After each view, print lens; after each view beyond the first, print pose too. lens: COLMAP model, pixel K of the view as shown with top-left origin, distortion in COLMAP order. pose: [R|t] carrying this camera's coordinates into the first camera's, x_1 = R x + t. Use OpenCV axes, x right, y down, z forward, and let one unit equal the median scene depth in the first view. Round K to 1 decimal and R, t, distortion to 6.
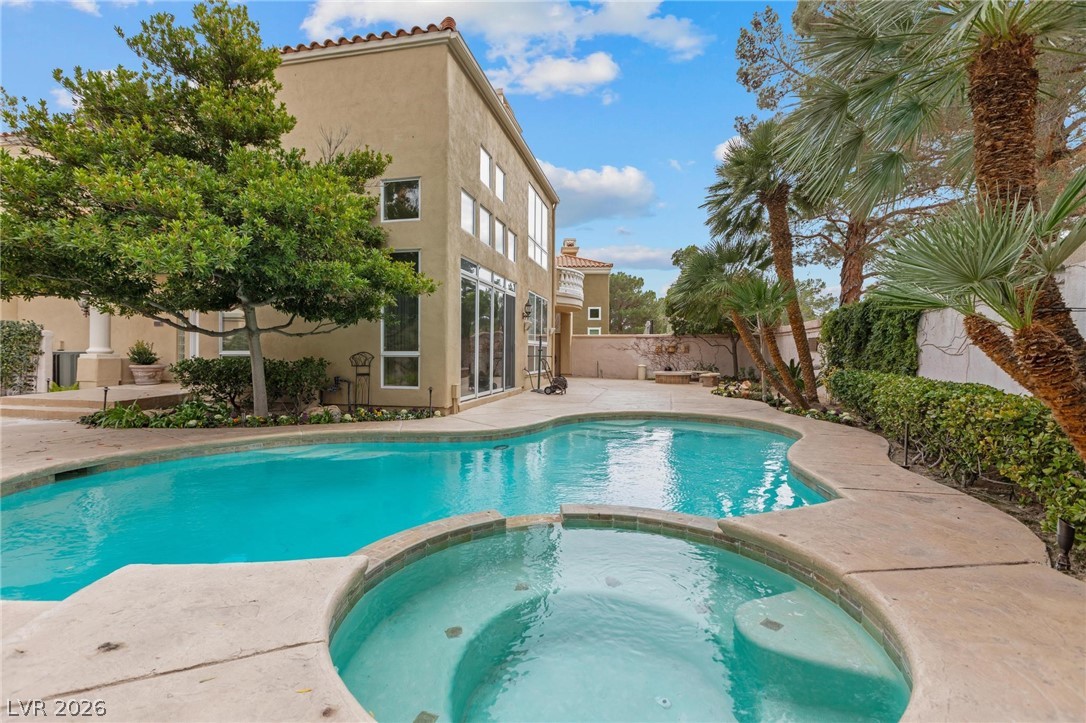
lens RADIAL K [[469.1, 0, 543.0], [0, 469.1, 361.5], [0, 0, 1]] dist [-0.000351, -0.000074]
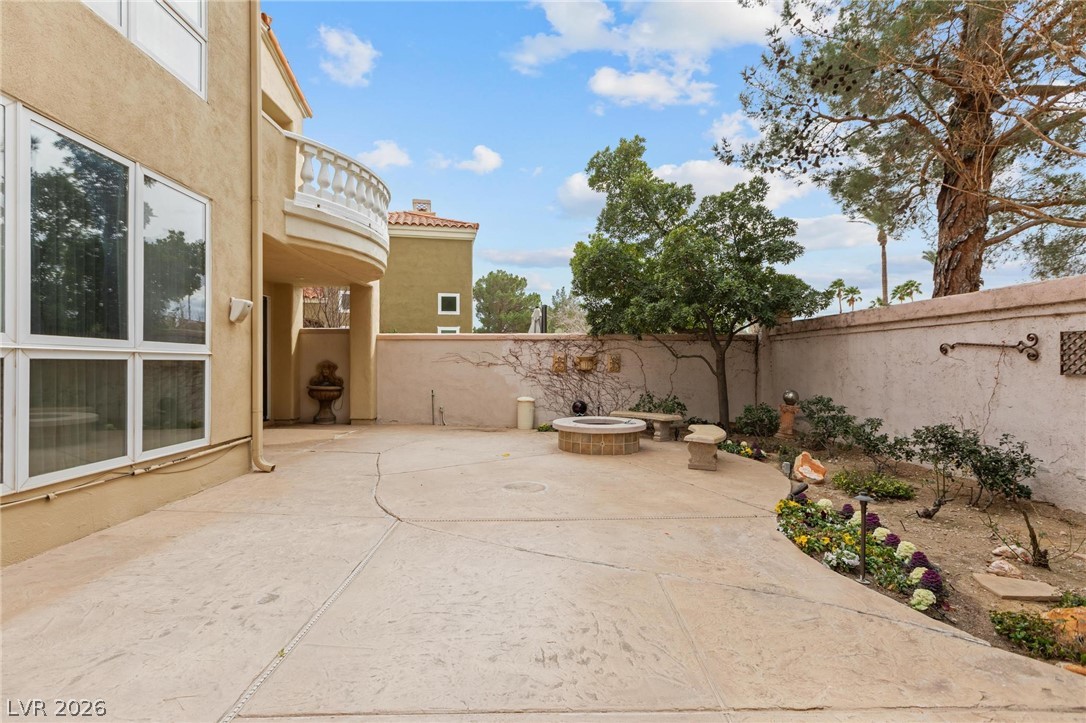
lens RADIAL K [[469.1, 0, 543.0], [0, 469.1, 361.5], [0, 0, 1]] dist [-0.000351, -0.000074]
pose [[0.970067, -0.002764, 0.242822, 0.113509], [0.008091, 0.999748, -0.020943, -0.019055], [-0.242703, 0.022281, 0.969845, 0.538148]]
